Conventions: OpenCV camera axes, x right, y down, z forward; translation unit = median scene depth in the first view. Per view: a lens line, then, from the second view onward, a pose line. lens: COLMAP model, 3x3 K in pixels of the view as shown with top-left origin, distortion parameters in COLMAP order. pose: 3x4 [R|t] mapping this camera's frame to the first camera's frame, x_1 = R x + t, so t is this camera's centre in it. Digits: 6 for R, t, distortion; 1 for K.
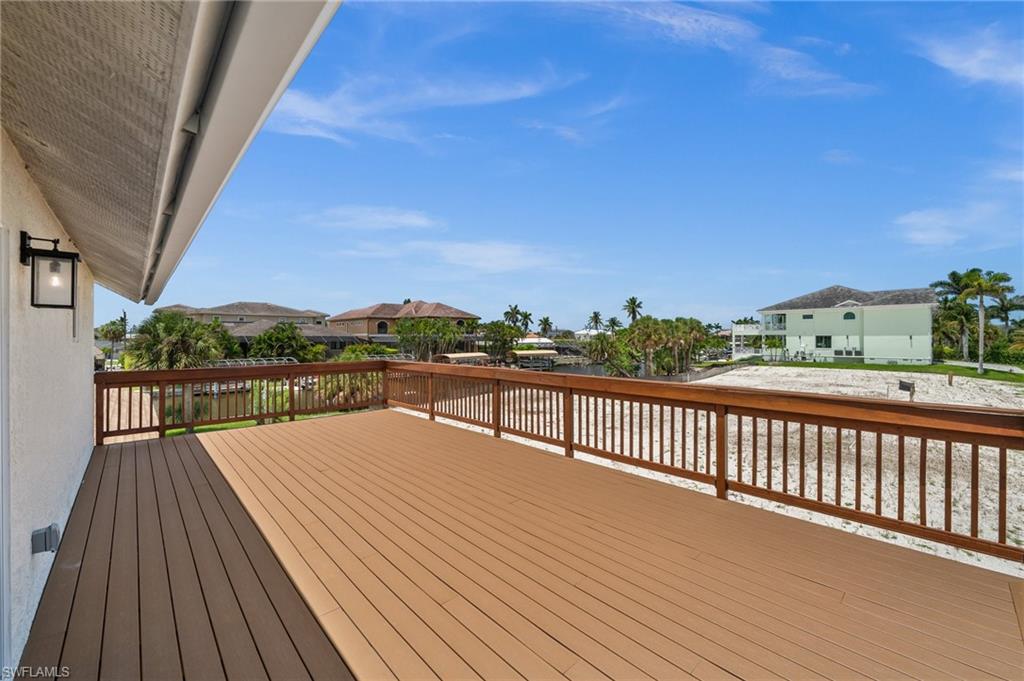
lens RADIAL K [[405.7, 0, 511.7], [0, 405.7, 340.3], [0, 0, 1]] dist [0.003438, -0.000815]
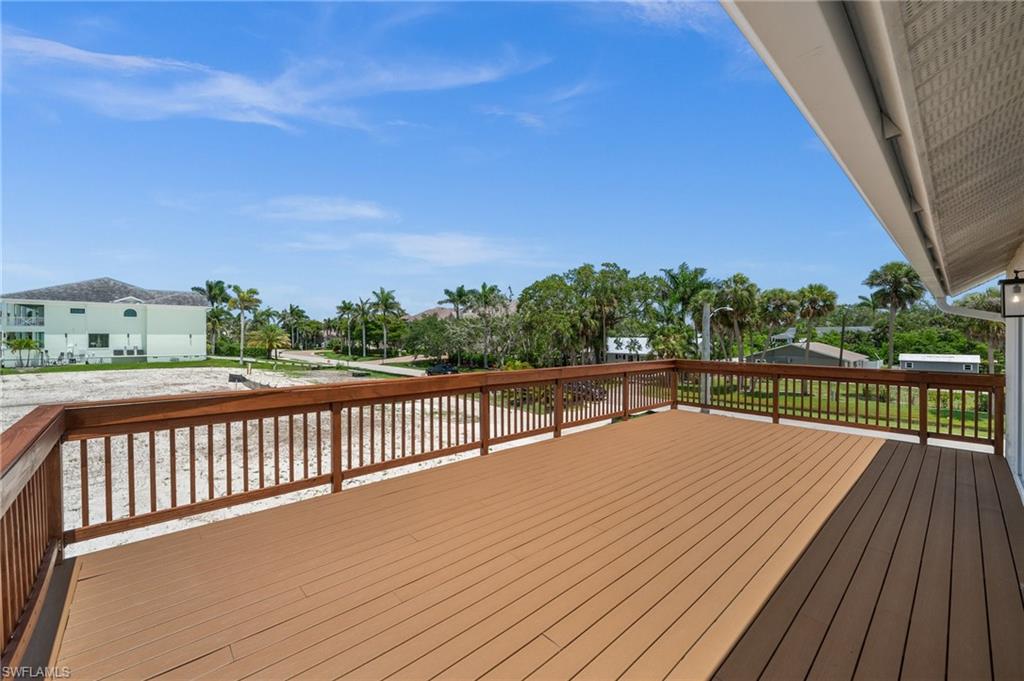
lens RADIAL K [[405.7, 0, 511.2], [0, 405.7, 343.7], [0, 0, 1]] dist [0.003438, -0.000815]
pose [[0.016347, -0.014528, 0.999761, -0.114382], [0.002660, 0.999892, 0.014487, -0.000241], [-0.999863, 0.002423, 0.016384, 0.122647]]
